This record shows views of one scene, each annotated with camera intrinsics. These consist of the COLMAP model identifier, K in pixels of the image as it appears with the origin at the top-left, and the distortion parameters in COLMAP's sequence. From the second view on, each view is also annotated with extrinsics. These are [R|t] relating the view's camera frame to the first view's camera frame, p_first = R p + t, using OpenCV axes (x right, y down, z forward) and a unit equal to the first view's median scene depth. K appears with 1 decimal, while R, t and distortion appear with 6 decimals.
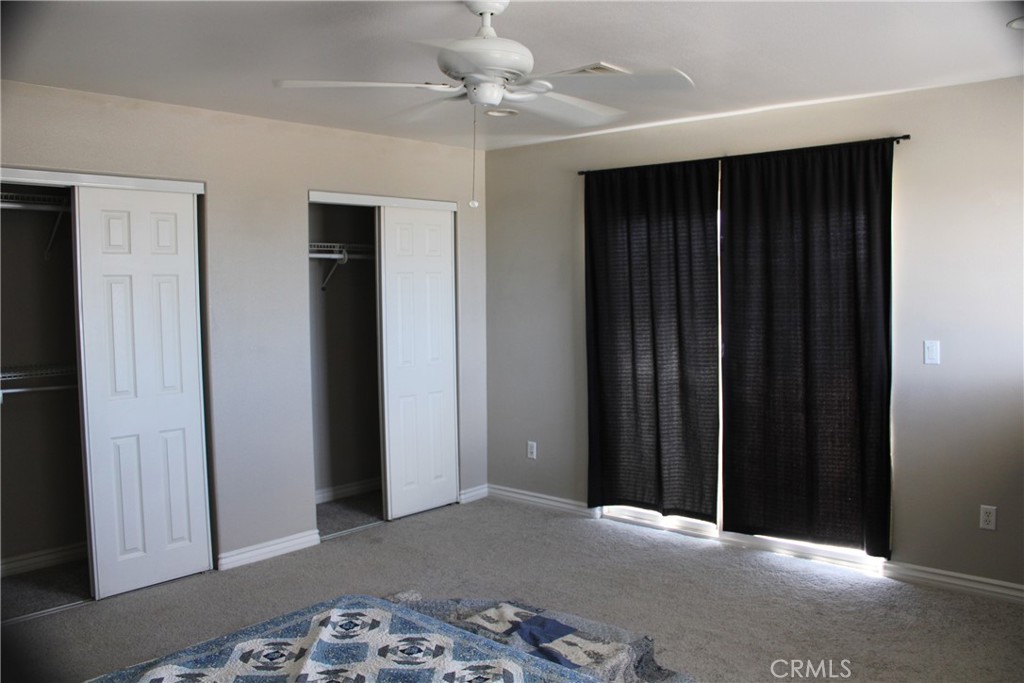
lens RADIAL K [[843.5, 0, 509.5], [0, 843.5, 334.5], [0, 0, 1]] dist [-0.169189, 0.141389]
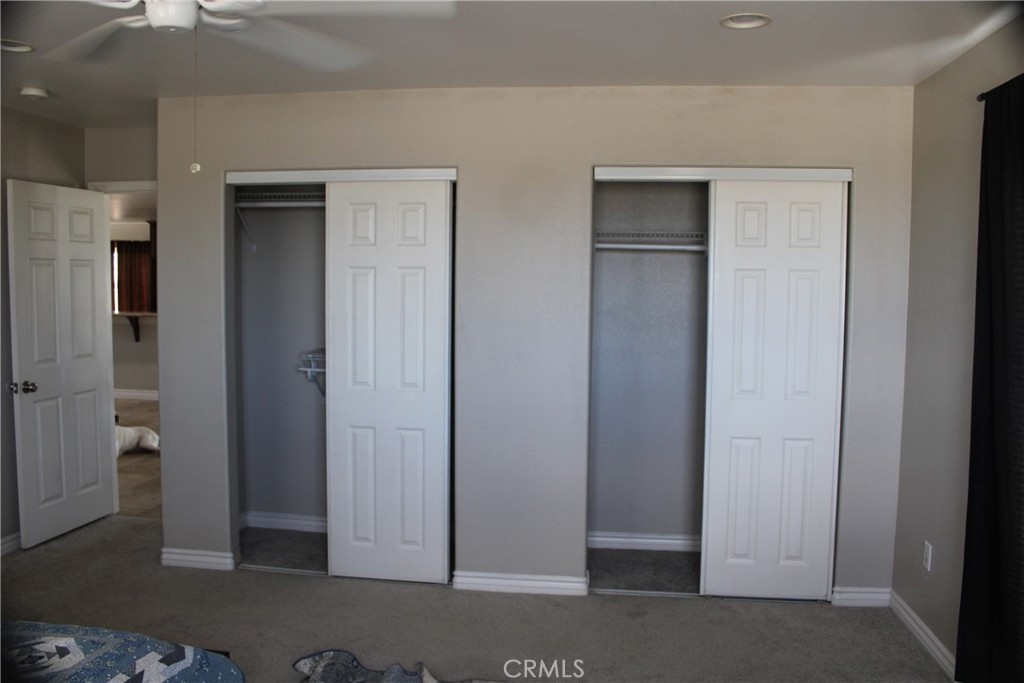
lens RADIAL K [[852.9, 0, 512.0], [0, 852.9, 341.5], [0, 0, 1]] dist [-0.155024, 0.144782]
pose [[0.562982, 0.075697, -0.822995, 0.432251], [-0.067852, 0.996668, 0.045256, -0.035977], [0.823679, 0.030364, 0.566243, 0.491963]]
